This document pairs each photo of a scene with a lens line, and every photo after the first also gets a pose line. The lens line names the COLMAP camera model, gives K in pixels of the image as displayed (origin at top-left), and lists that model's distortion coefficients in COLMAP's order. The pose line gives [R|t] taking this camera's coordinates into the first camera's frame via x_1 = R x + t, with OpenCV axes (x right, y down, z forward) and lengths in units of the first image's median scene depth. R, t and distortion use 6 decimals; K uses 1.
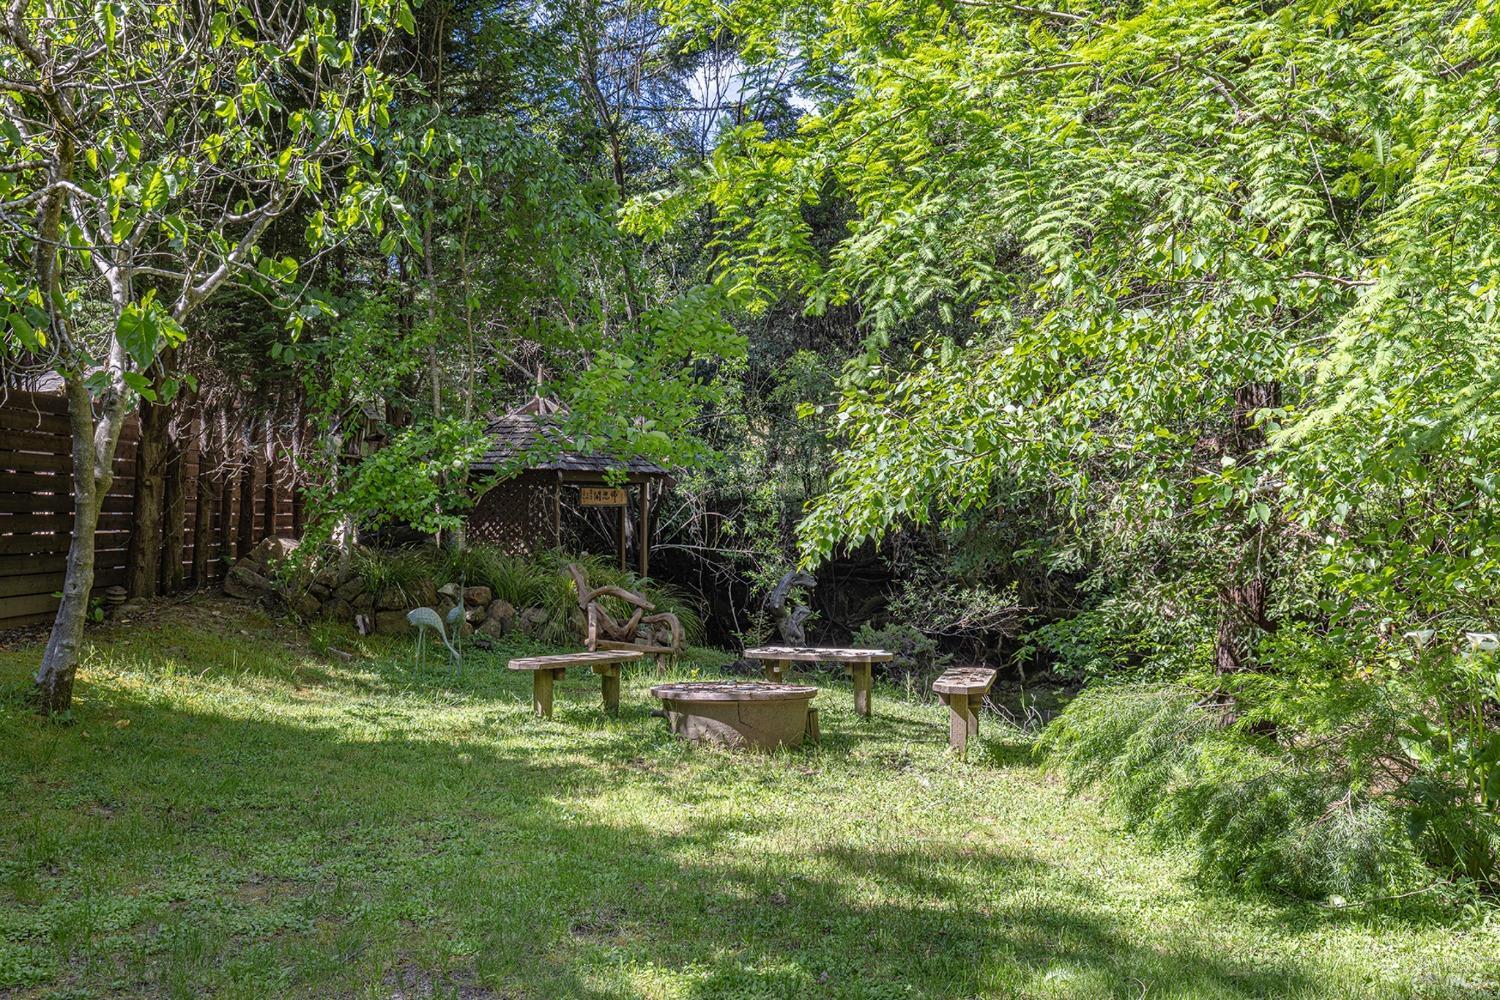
lens RADIAL K [[1511.9, 0, 750.4], [0, 1511.9, 501.3], [0, 0, 1]] dist [-0.004720, 0.000000]
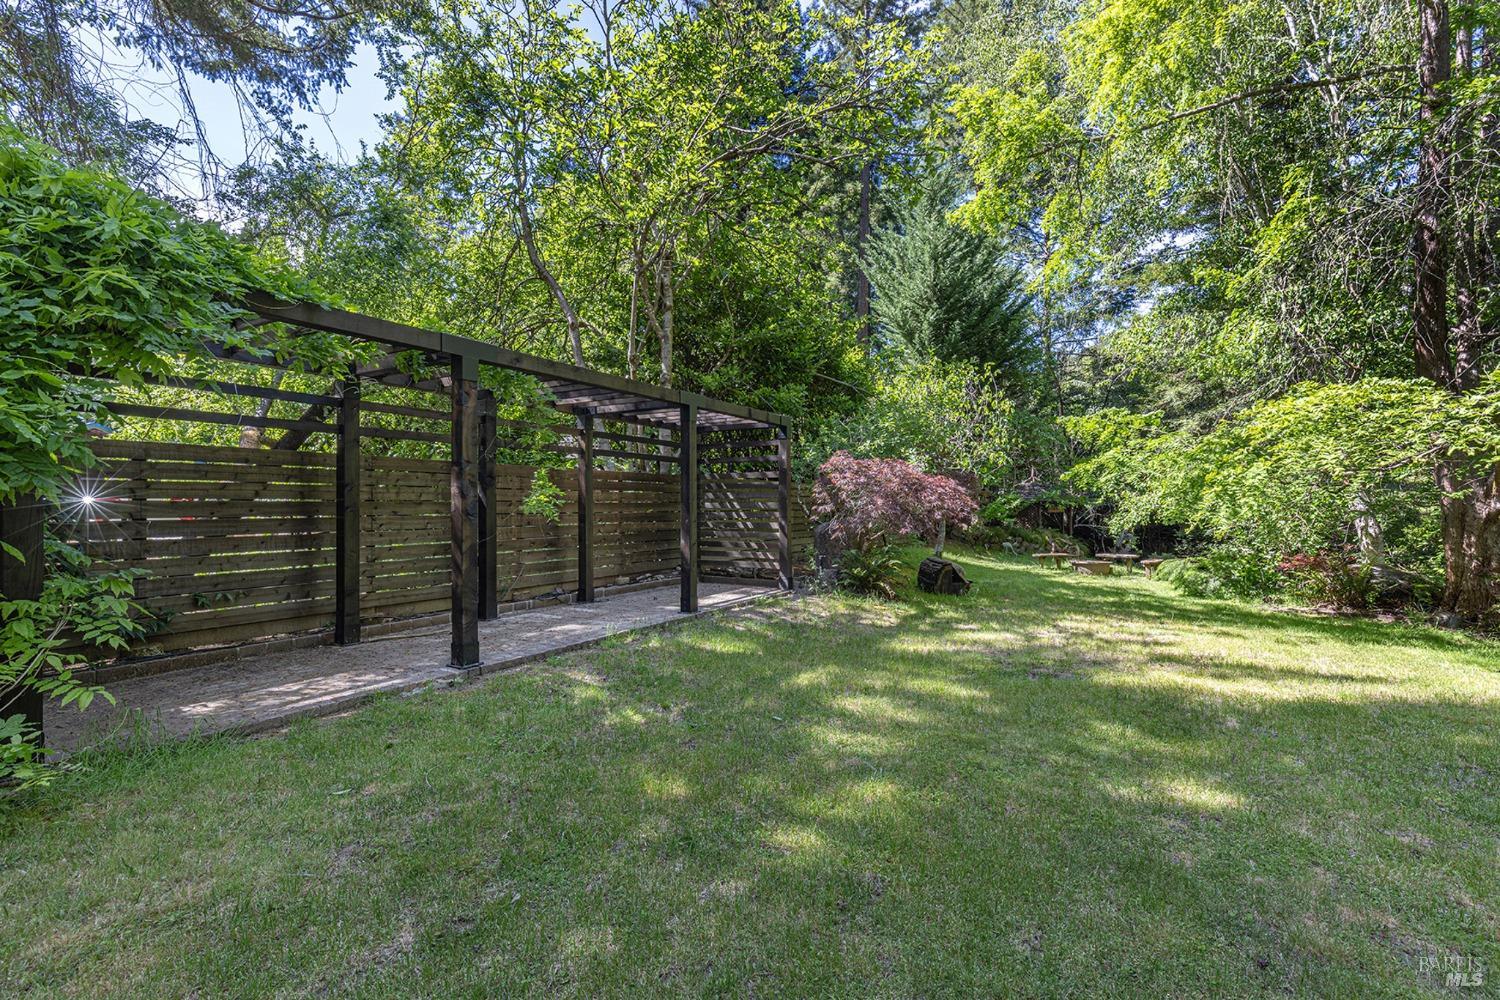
lens RADIAL K [[680.6, 0, 750.8], [0, 680.6, 497.6], [0, 0, 1]] dist [-0.000494, -0.000016]
pose [[0.868444, -0.015055, -0.495558, 0.093070], [0.013097, 0.999887, -0.007424, -0.045826], [0.495614, -0.000043, 0.868543, -0.941291]]
